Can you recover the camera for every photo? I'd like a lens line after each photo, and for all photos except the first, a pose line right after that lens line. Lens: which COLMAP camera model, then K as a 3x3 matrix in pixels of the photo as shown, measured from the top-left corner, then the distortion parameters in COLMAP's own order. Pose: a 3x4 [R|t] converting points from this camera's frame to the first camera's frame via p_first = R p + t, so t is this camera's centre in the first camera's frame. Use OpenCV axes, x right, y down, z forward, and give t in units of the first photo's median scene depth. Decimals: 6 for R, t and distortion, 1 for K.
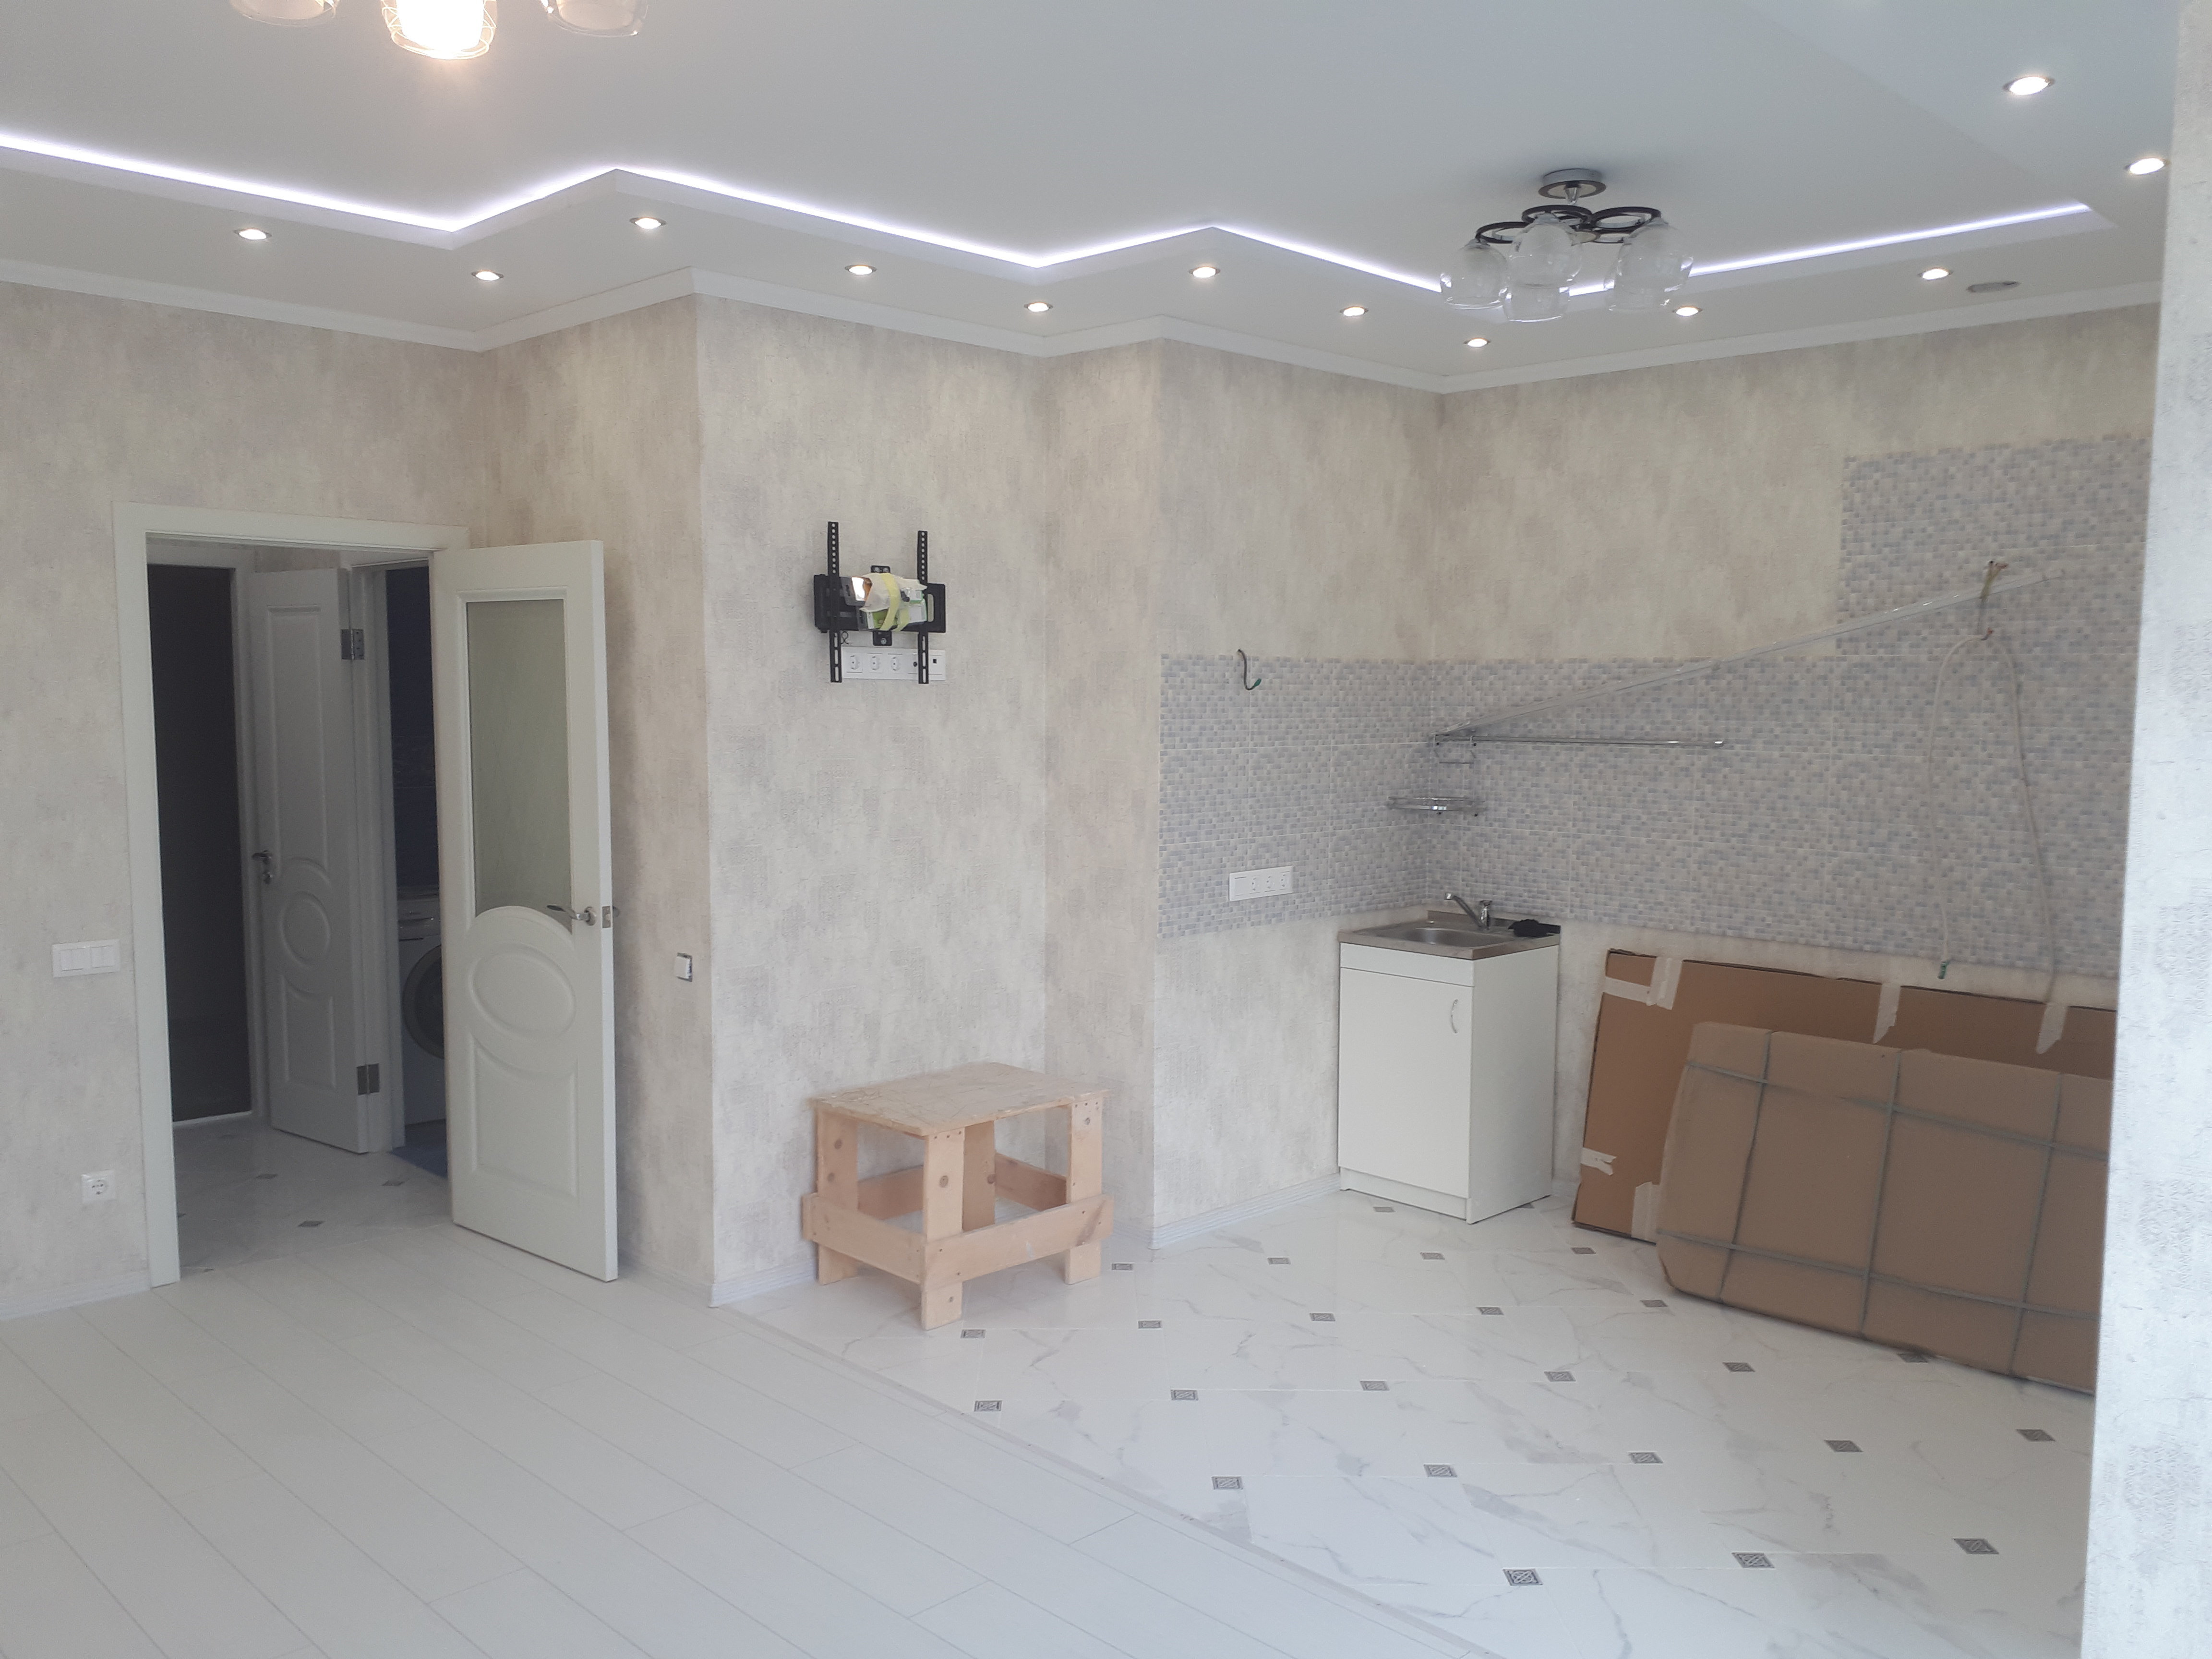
lens RADIAL K [[1786.7, 0, 1128.7], [0, 1786.7, 900.6], [0, 0, 1]] dist [0.084580, -0.190548]
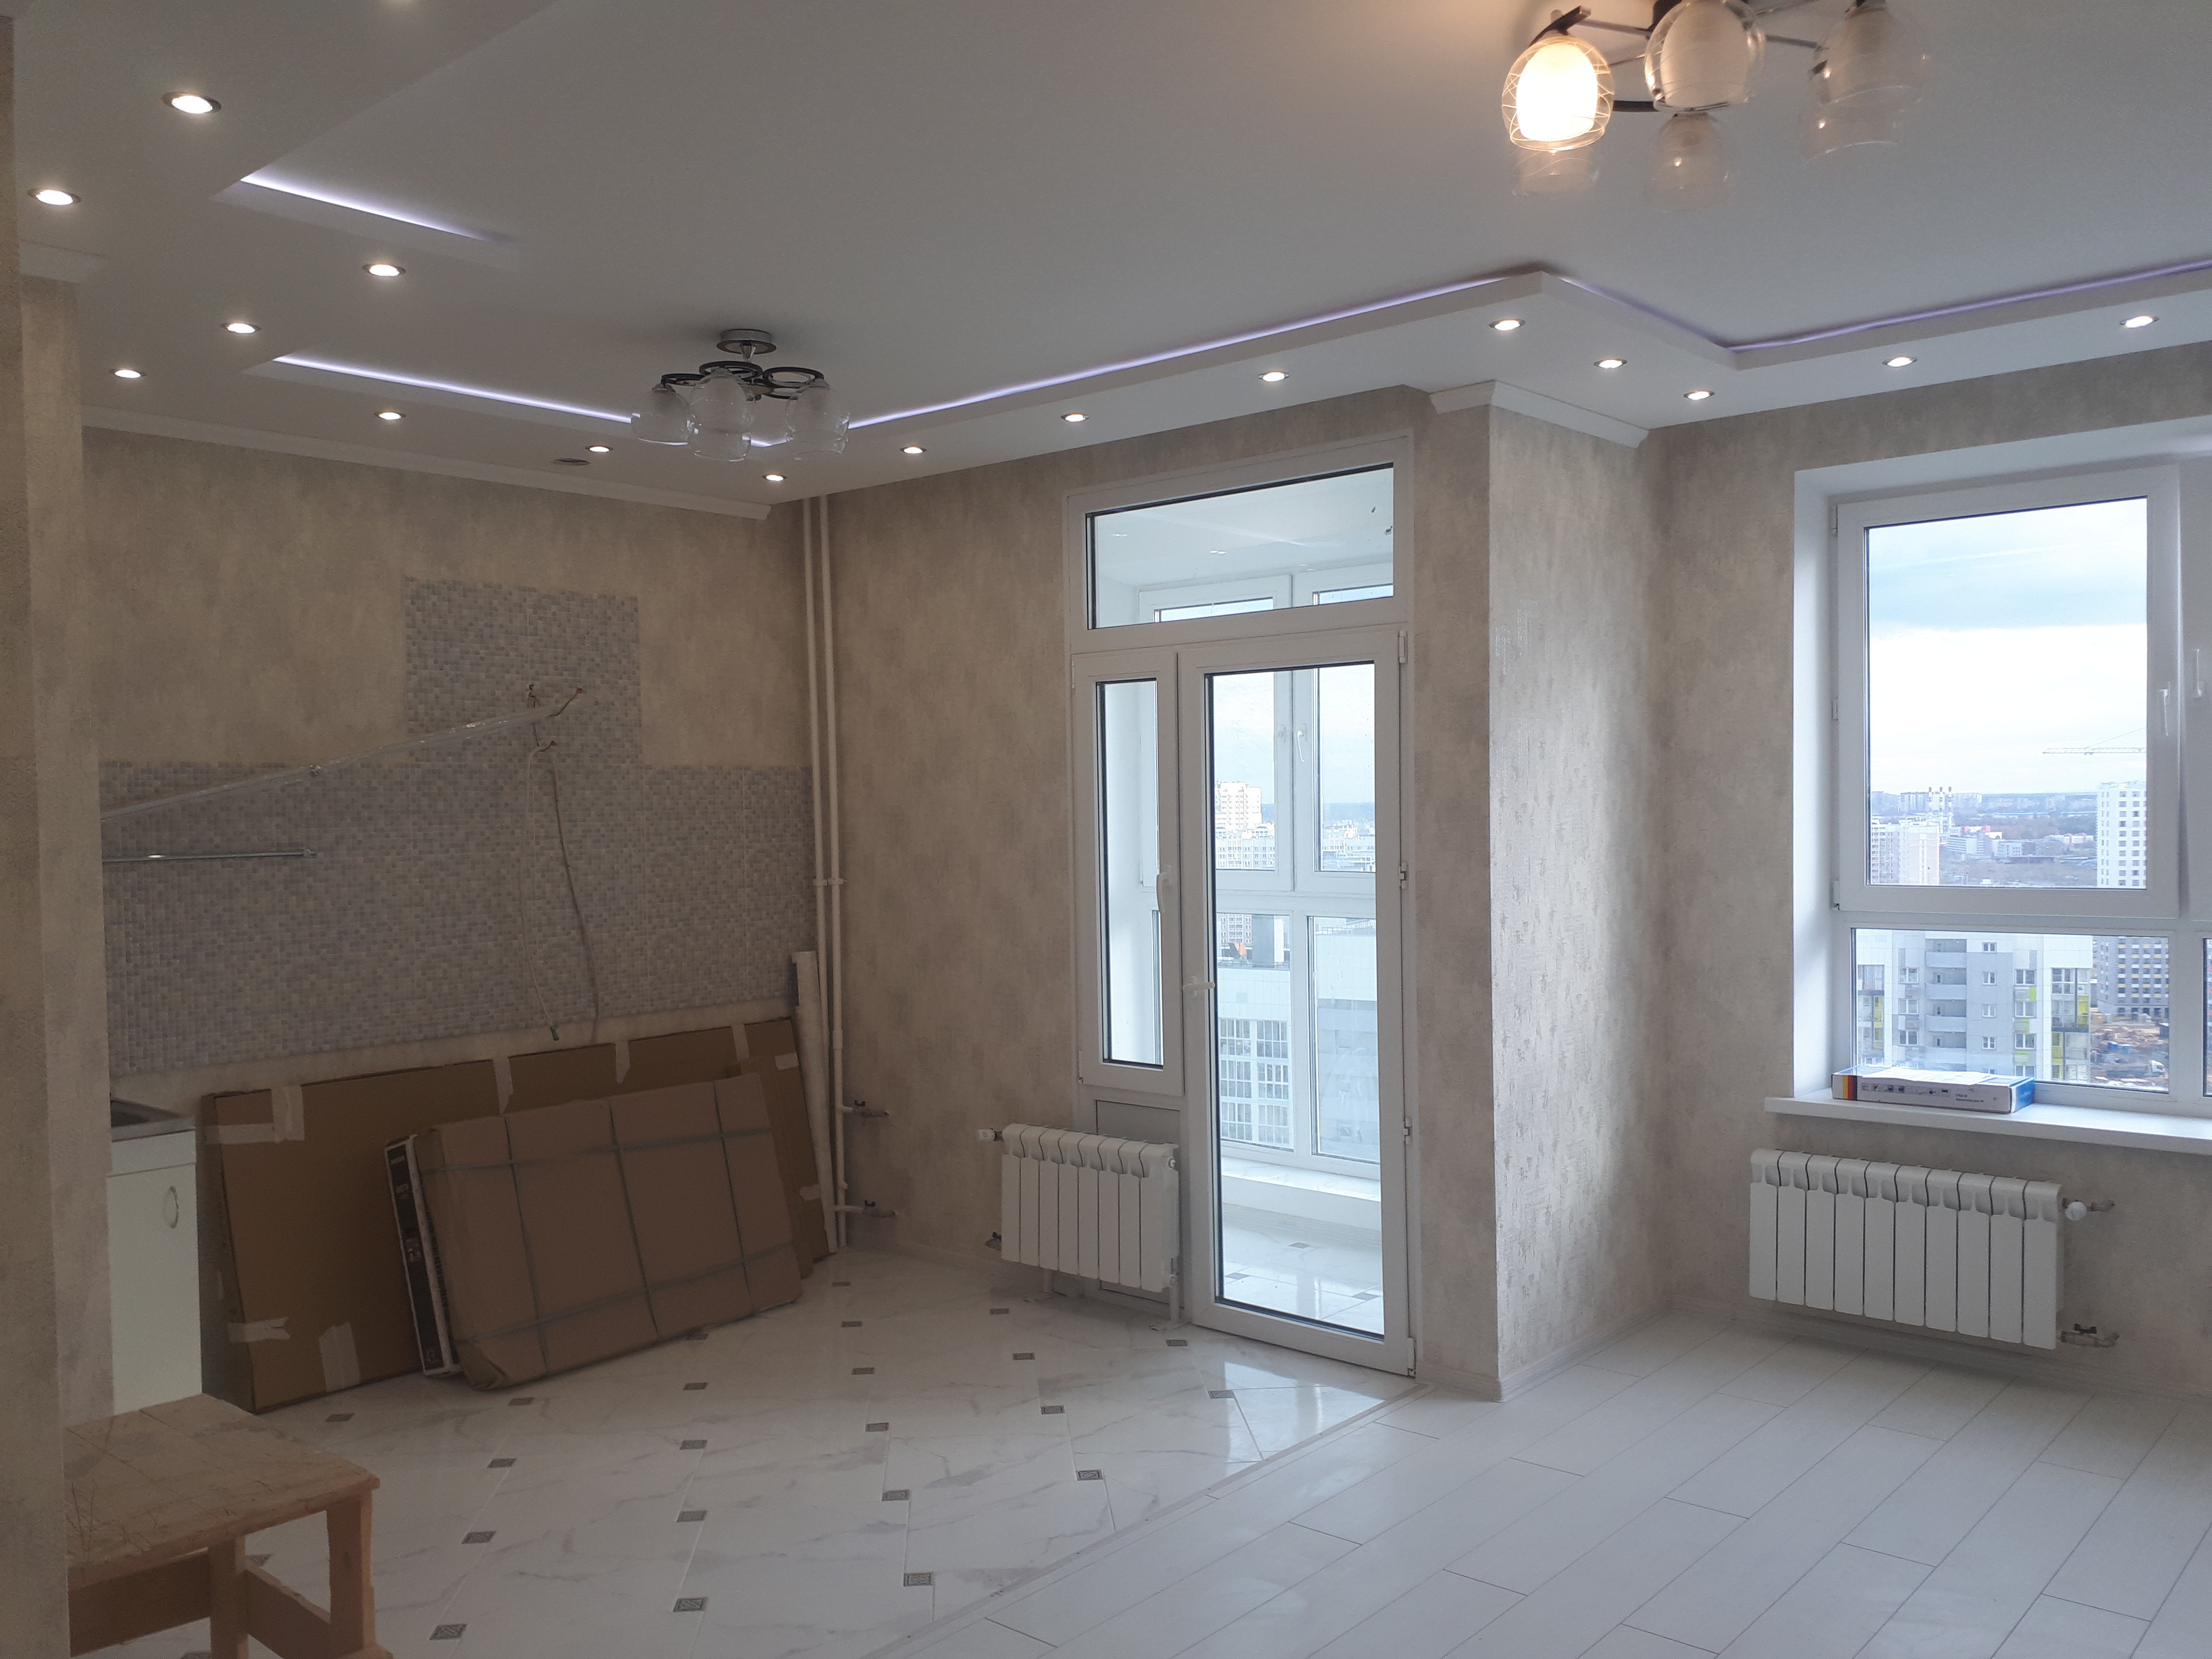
lens RADIAL K [[1811.2, 0, 1113.7], [0, 1811.2, 887.7], [0, 0, 1]] dist [0.055646, -0.091357]
pose [[-0.080910, -0.060180, 0.994903, -0.713330], [0.127172, 0.989394, 0.070189, -0.087555], [-0.988575, 0.132203, -0.072399, 0.691730]]
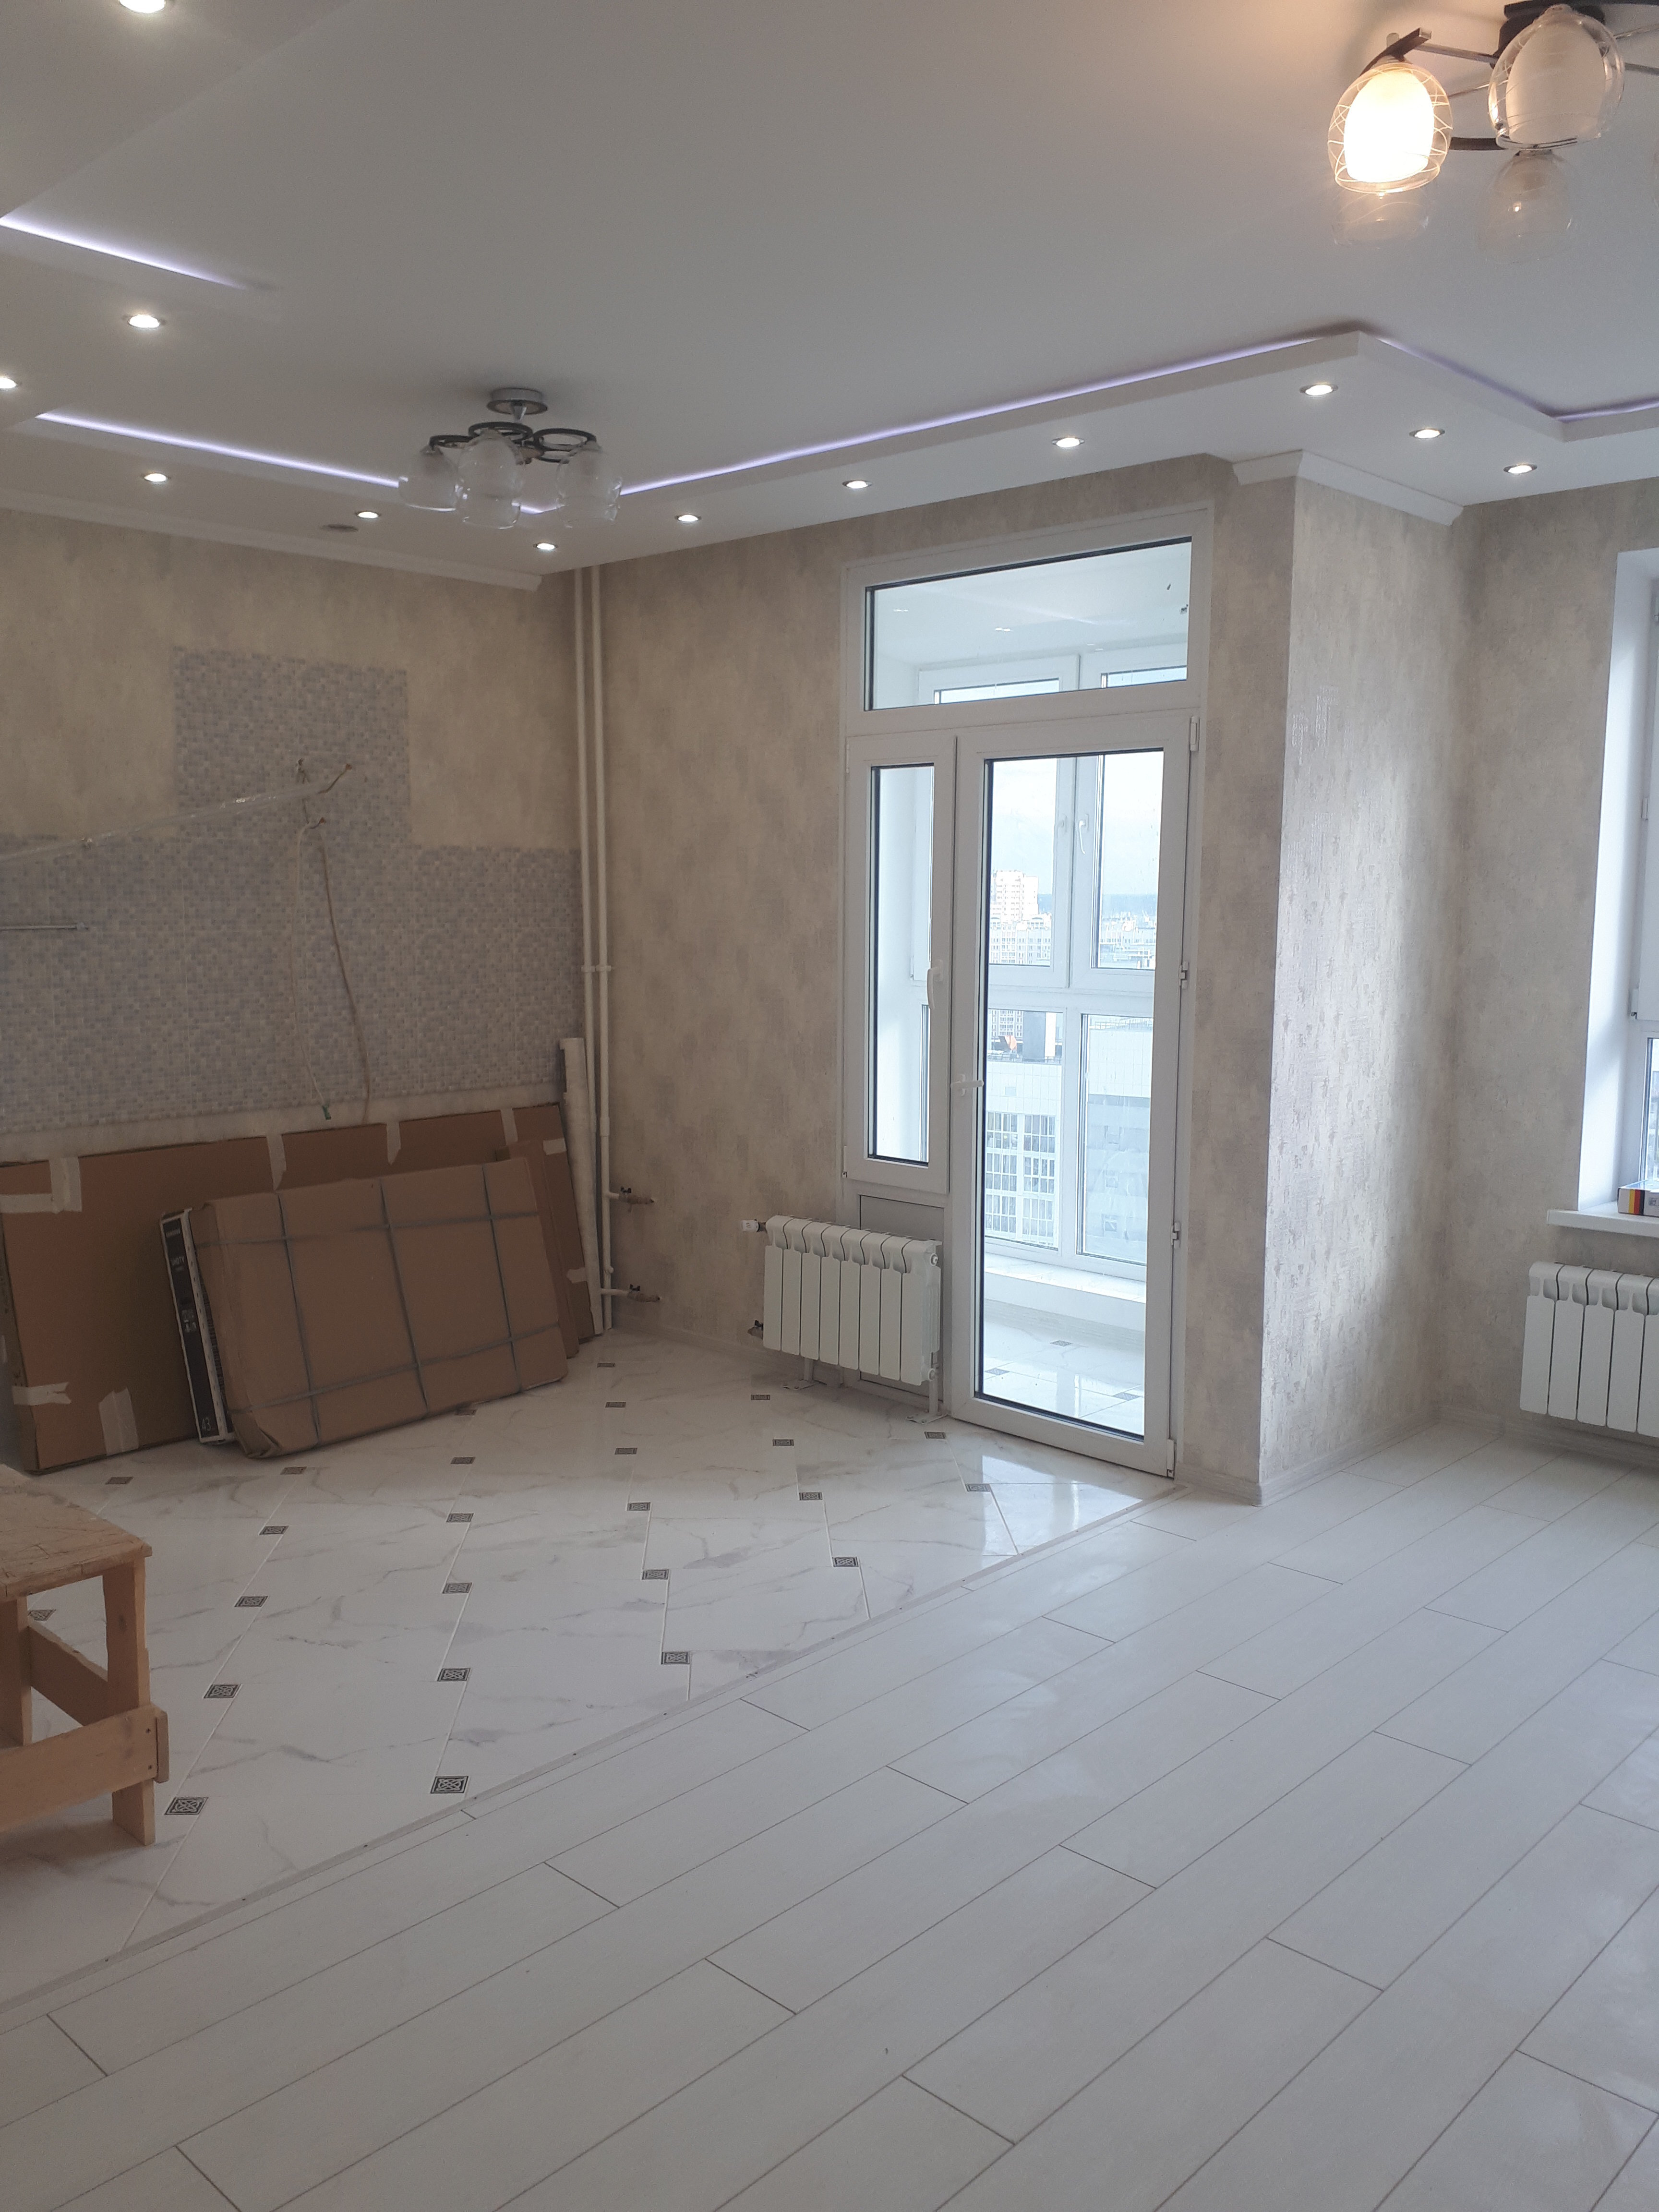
lens RADIAL K [[1786.7, 0, 803.2], [0, 1786.7, 1143.7], [0, 0, 1]] dist [0.084580, -0.190548]
pose [[-0.033909, -0.154352, 0.987434, -0.689569], [0.108668, 0.981575, 0.157168, -0.087702], [-0.993500, 0.112631, -0.016511, 0.689326]]
